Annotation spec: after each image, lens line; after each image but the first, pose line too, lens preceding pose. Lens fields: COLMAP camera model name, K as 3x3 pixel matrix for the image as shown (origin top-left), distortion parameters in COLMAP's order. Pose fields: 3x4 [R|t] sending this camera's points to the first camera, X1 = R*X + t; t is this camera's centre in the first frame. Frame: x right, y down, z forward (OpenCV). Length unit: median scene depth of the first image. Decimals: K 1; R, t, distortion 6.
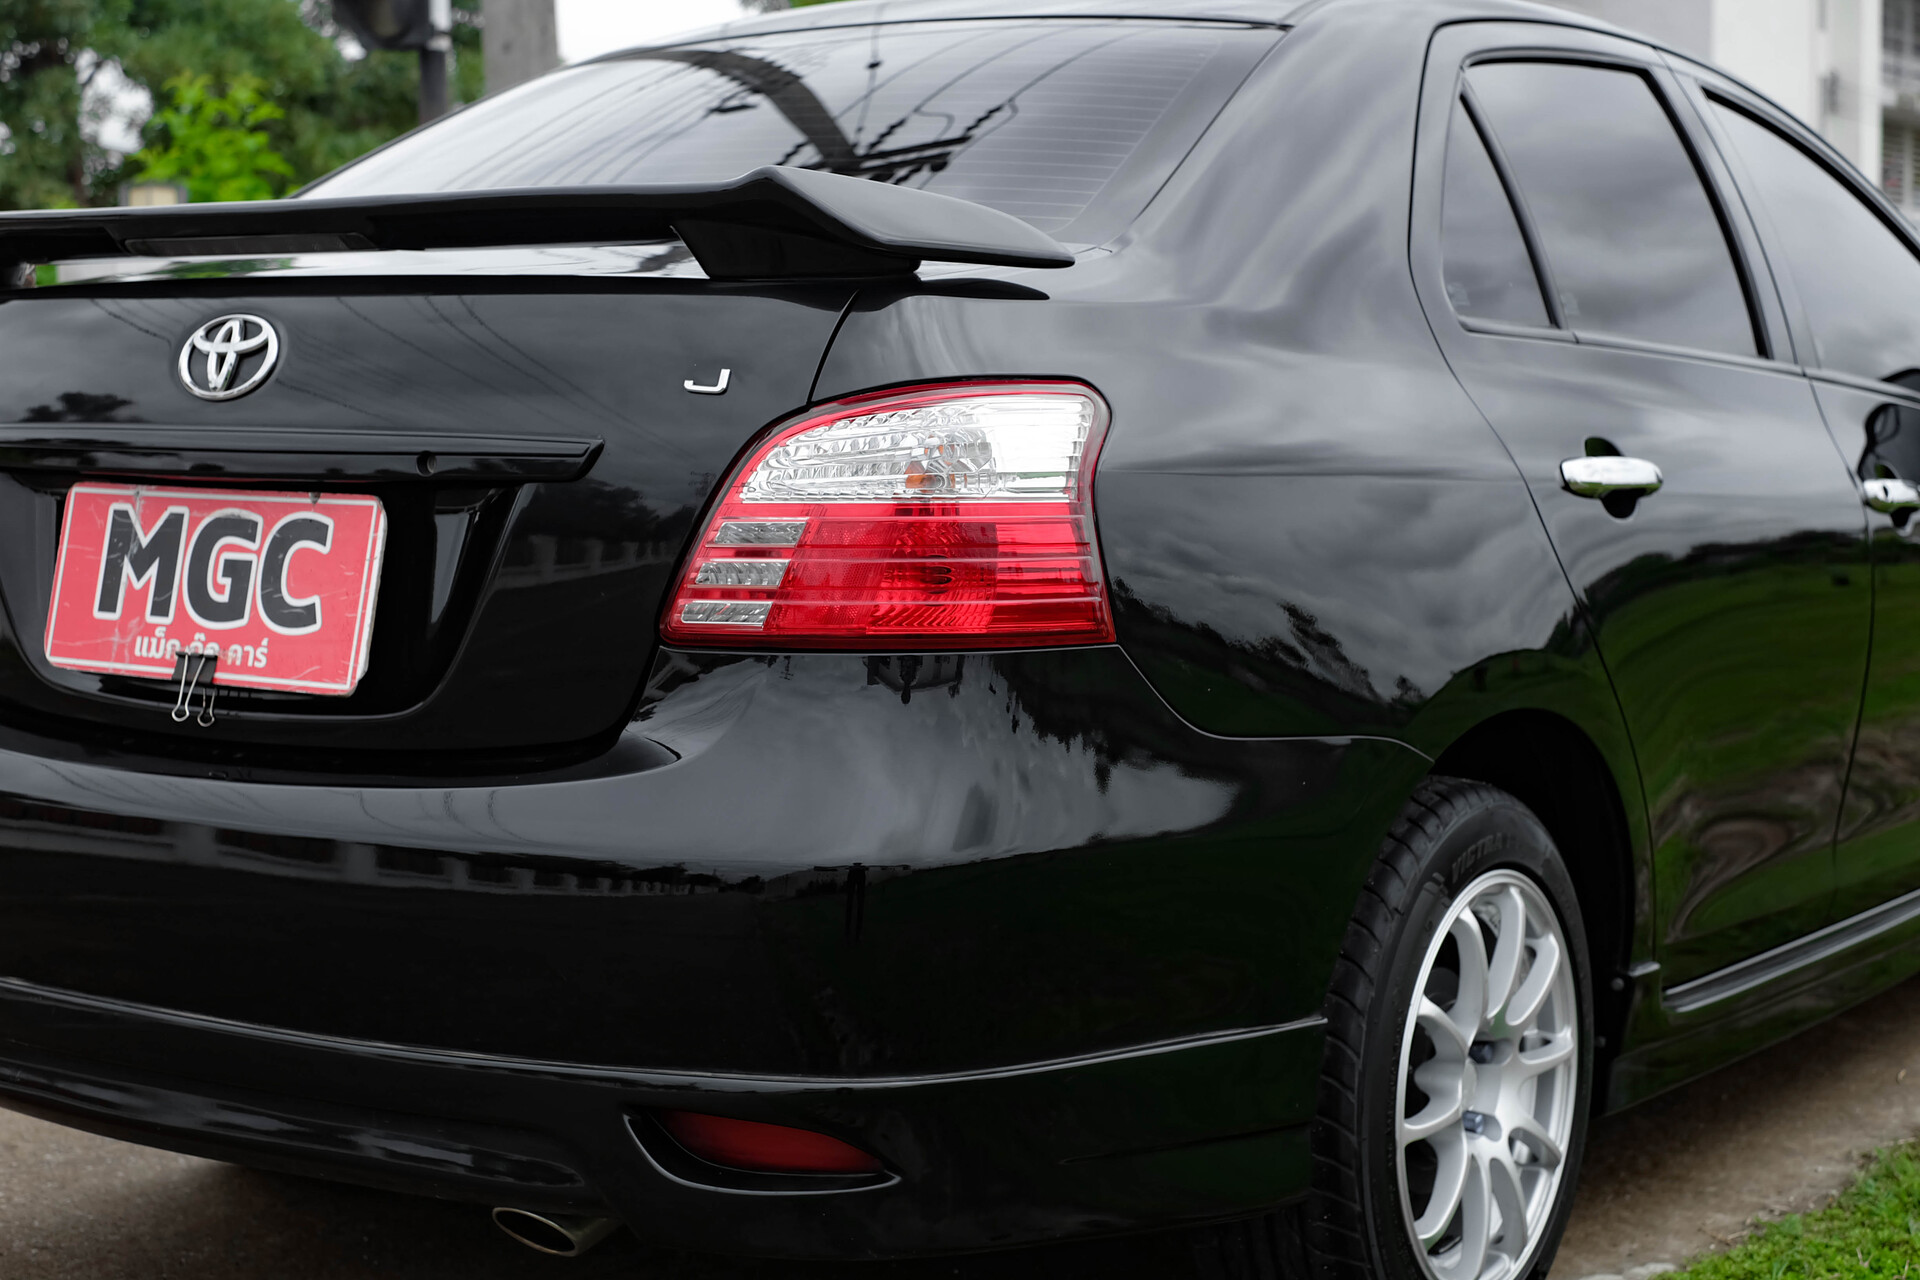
lens RADIAL K [[2922.4, 0, 960.0], [0, 2922.4, 640.0], [0, 0, 1]] dist [0.021828, -0.015666]
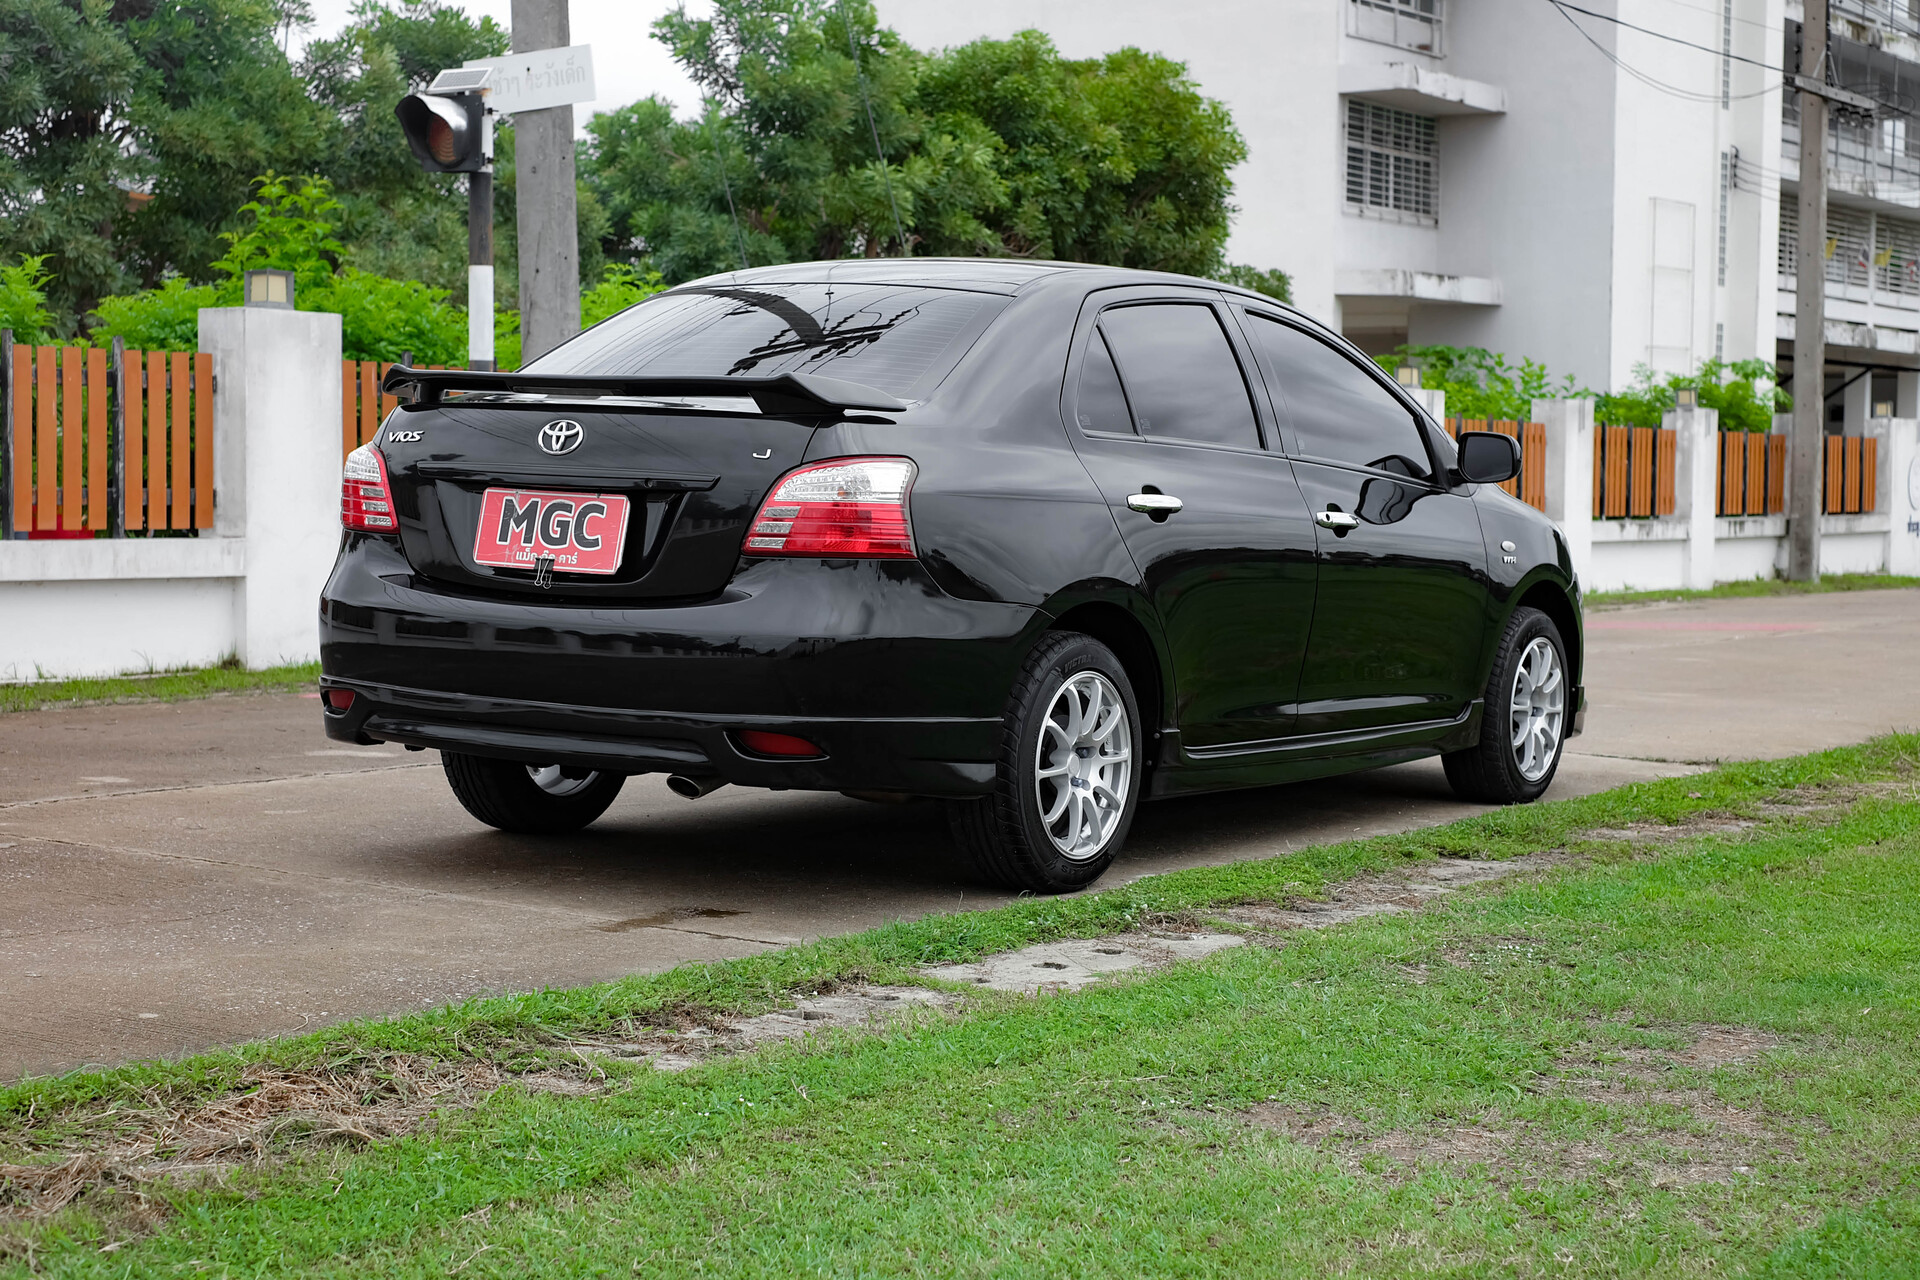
lens RADIAL K [[2890.3, 0, 960.0], [0, 2890.3, 640.0], [0, 0, 1]] dist [-0.123812, 0.016978]
pose [[0.999295, 0.024999, 0.028017, 0.019305], [-0.024635, 0.999609, -0.013259, 0.095232], [-0.028337, 0.012560, 0.999520, -1.400429]]
